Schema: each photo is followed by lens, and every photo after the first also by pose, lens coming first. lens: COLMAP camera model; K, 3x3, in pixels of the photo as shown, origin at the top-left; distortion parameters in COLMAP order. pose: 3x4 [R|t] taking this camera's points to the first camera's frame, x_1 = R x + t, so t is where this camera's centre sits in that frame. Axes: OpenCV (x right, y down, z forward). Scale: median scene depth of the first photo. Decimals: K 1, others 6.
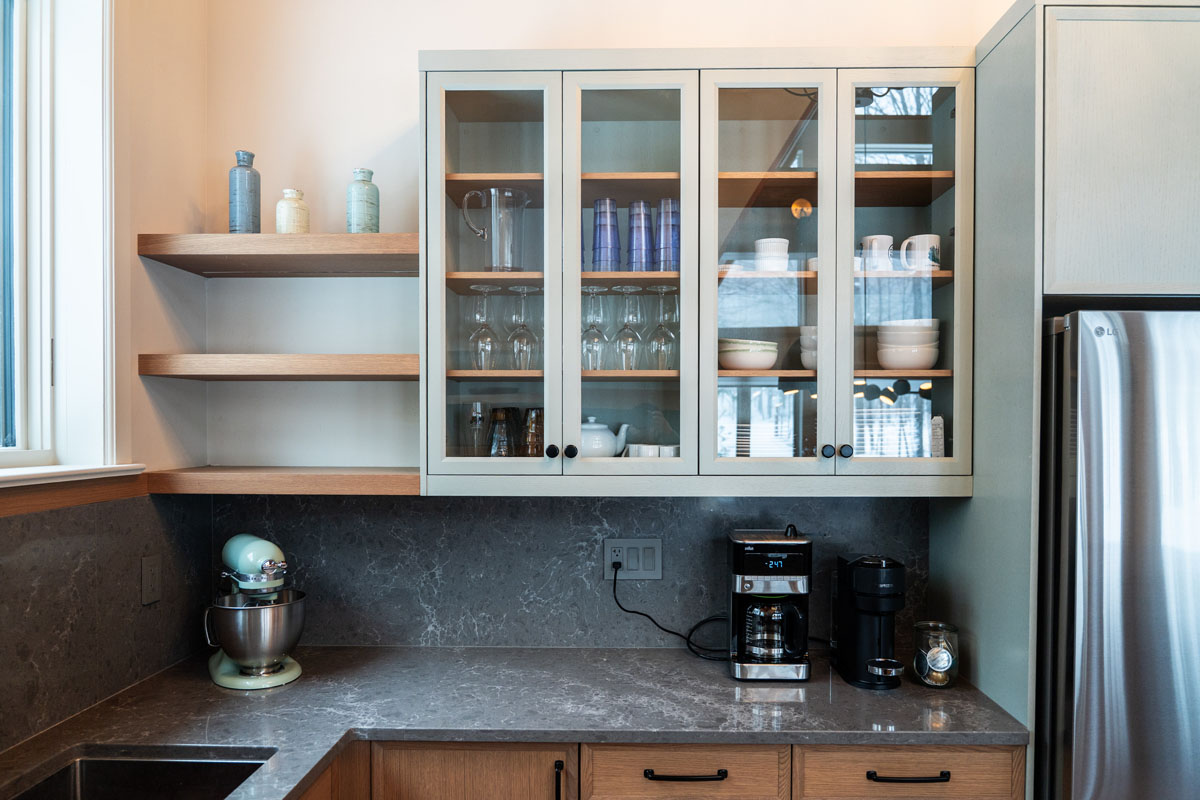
lens RADIAL K [[849.3, 0, 597.1], [0, 849.3, 408.2], [0, 0, 1]] dist [-0.012797, -0.001343]
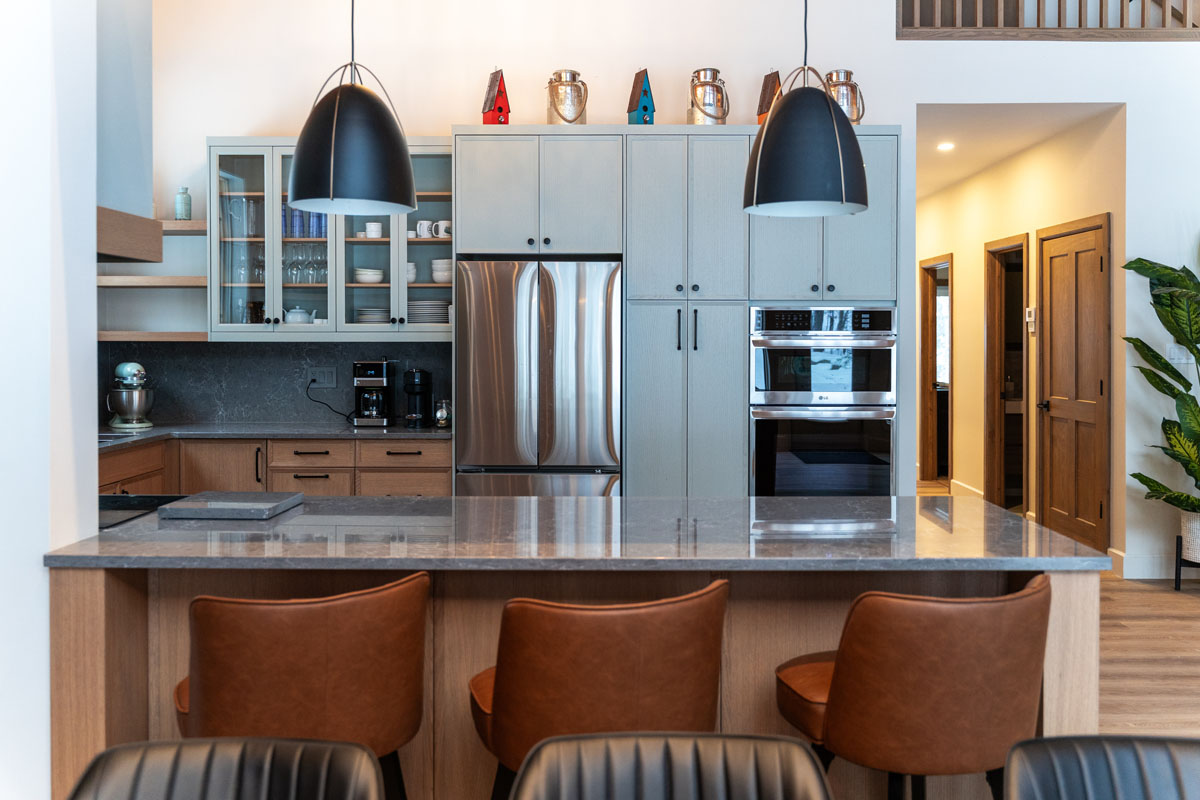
lens RADIAL K [[1153.7, 0, 652.6], [0, 1153.7, 330.8], [0, 0, 1]] dist [-0.024451, 0.000000]
pose [[0.999418, -0.001467, 0.034085, 0.822277], [0.001405, 0.999997, 0.001846, 0.071729], [-0.034088, -0.001797, 0.999417, -1.960793]]
